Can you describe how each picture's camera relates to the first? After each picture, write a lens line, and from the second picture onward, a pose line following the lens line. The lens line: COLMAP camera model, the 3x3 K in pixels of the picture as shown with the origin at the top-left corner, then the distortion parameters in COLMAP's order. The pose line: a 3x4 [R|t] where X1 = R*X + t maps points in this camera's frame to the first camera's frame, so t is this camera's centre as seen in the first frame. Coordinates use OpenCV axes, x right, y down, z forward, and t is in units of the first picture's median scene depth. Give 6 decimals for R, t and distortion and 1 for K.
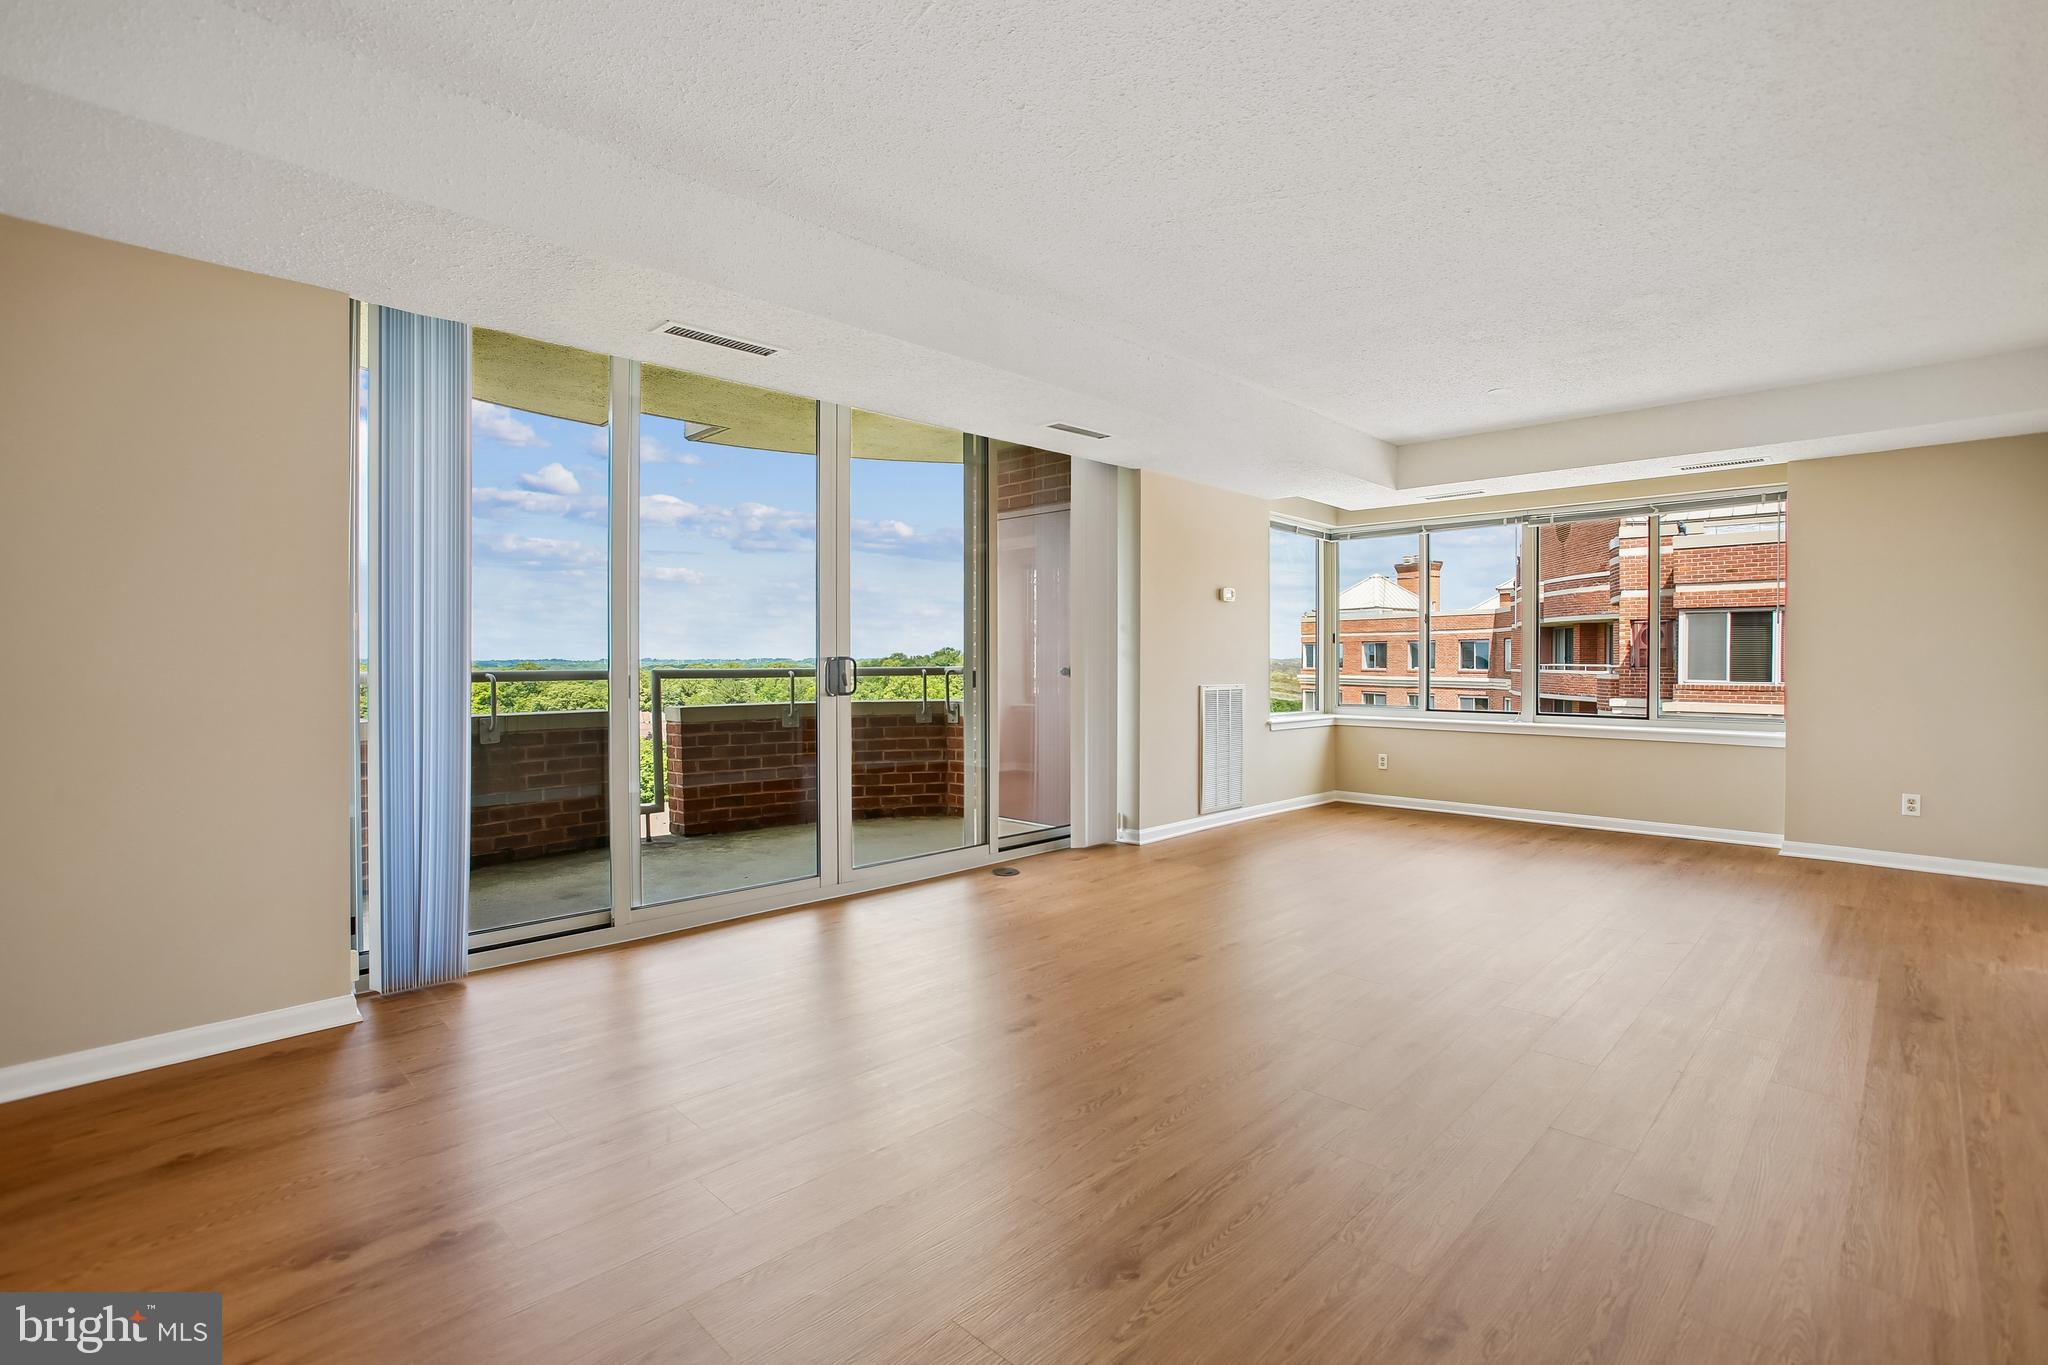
lens RADIAL K [[961.7, 0, 1023.4], [0, 961.7, 672.2], [0, 0, 1]] dist [-0.030572, 0.000891]
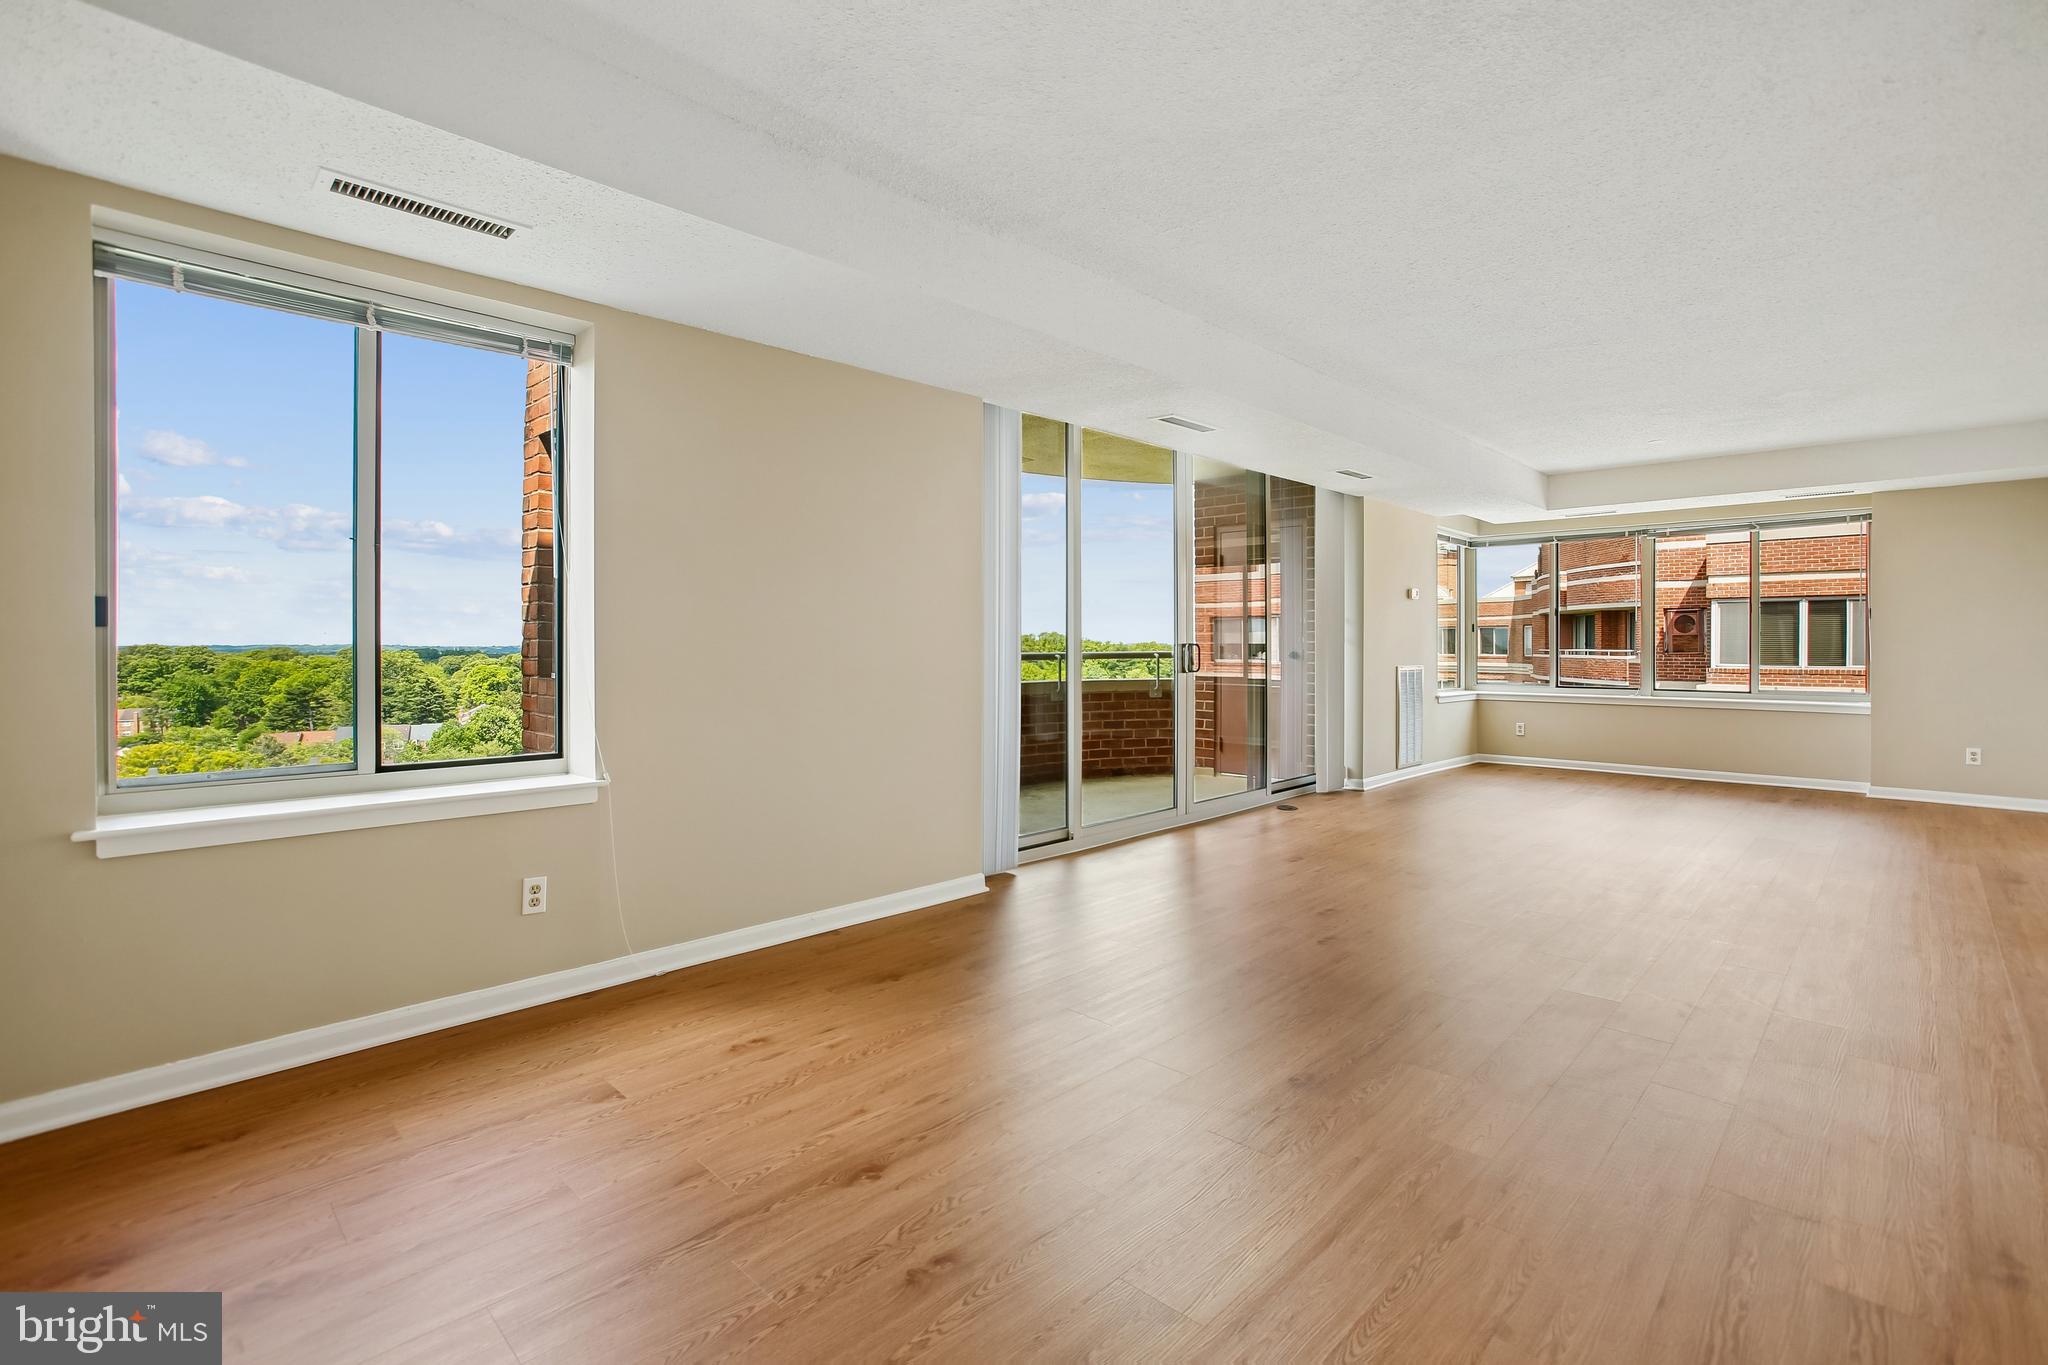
lens RADIAL K [[964.3, 0, 1049.9], [0, 964.3, 651.9], [0, 0, 1]] dist [-0.001833, -0.000703]
pose [[0.999476, 0.000088, 0.032375, -0.279593], [0.000099, 0.999983, -0.005803, 0.002121], [-0.032375, 0.005803, 0.999459, -0.220428]]
